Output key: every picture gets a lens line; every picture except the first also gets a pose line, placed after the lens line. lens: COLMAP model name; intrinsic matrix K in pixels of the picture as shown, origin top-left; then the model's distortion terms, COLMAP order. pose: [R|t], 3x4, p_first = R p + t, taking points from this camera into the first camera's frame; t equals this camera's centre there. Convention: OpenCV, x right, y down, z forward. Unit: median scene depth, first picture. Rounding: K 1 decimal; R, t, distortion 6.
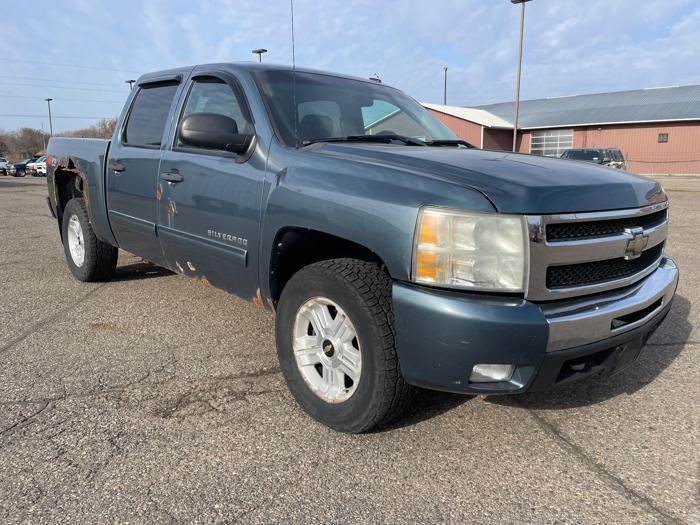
lens RADIAL K [[532.3, 0, 350.0], [0, 532.3, 262.5], [0, 0, 1]] dist [0.093816, -0.112969]
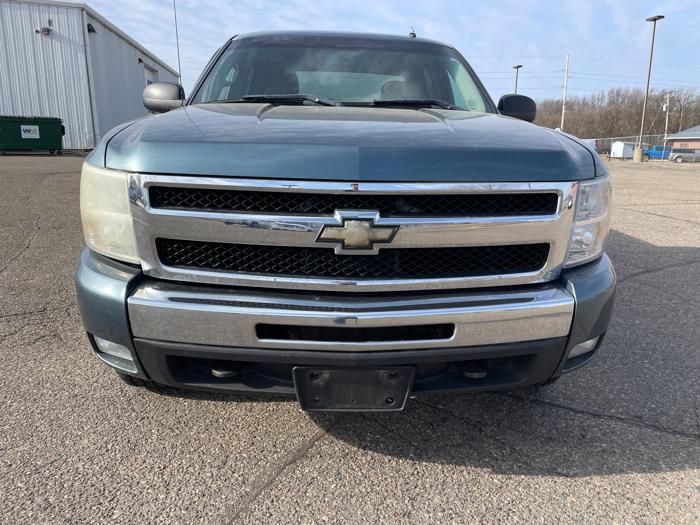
lens RADIAL K [[532.3, 0, 350.0], [0, 532.3, 262.5], [0, 0, 1]] dist [0.093816, -0.112969]
pose [[0.766639, 0.153977, -0.623342, 0.778572], [-0.137770, 0.987656, 0.074529, -0.039257], [0.627124, 0.028741, 0.778389, 0.376484]]
